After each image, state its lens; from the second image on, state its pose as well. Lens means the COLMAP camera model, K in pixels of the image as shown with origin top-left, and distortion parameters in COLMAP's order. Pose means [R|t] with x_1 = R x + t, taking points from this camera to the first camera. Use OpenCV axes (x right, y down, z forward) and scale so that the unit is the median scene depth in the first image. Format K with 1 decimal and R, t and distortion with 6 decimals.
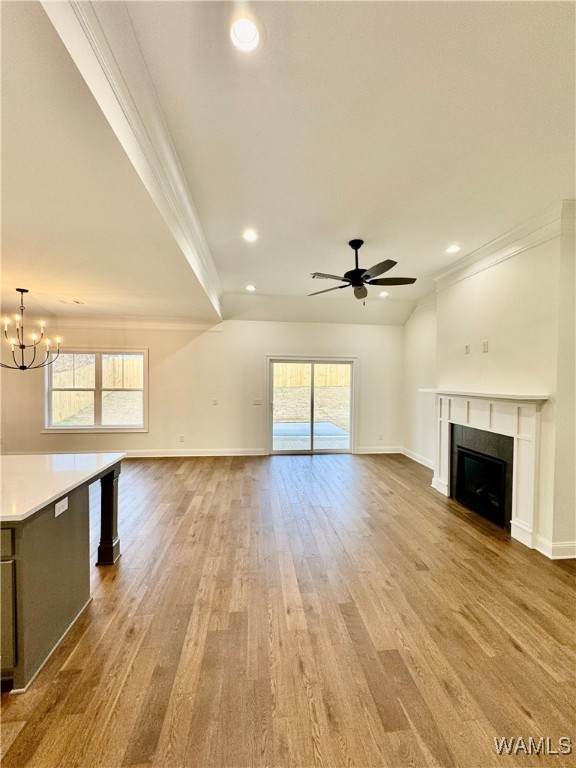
lens RADIAL K [[307.9, 0, 288.0], [0, 307.9, 384.0], [0, 0, 1]] dist [0.000208, 0.000200]
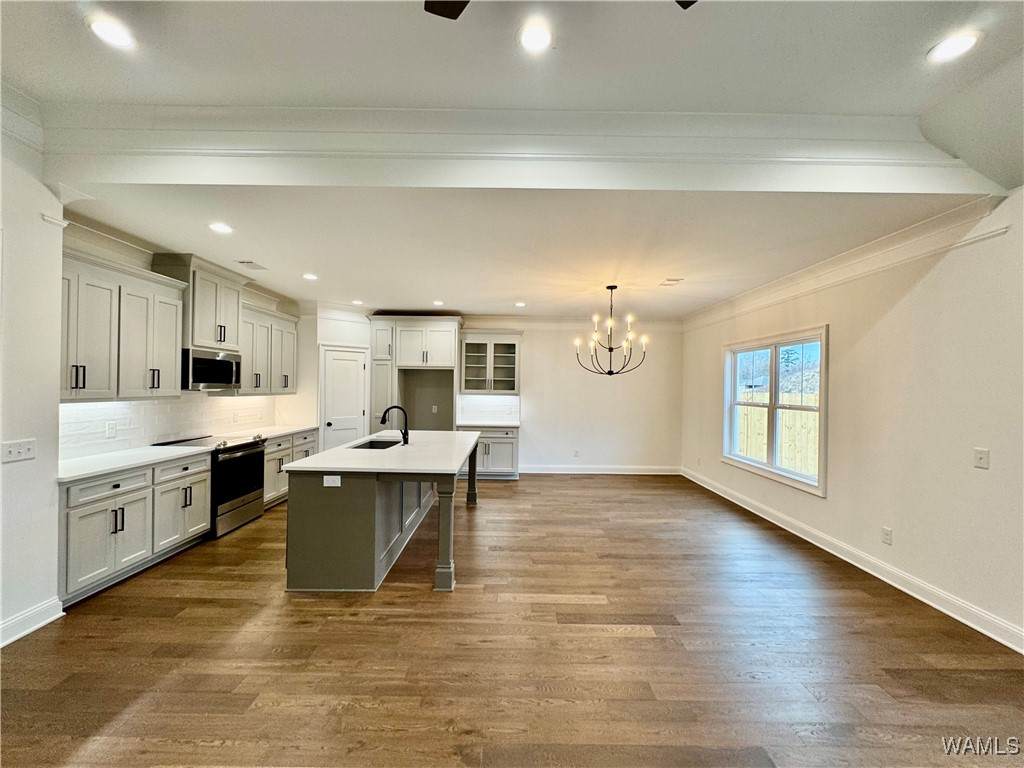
lens RADIAL K [[410.5, 0, 512.0], [0, 410.5, 384.0], [0, 0, 1]] dist [0.000208, 0.000200]
pose [[-0.116028, -0.017399, -0.993094, 0.247447], [-0.036106, 0.999260, -0.013288, 0.004297], [0.992589, 0.034315, -0.116570, 0.585463]]
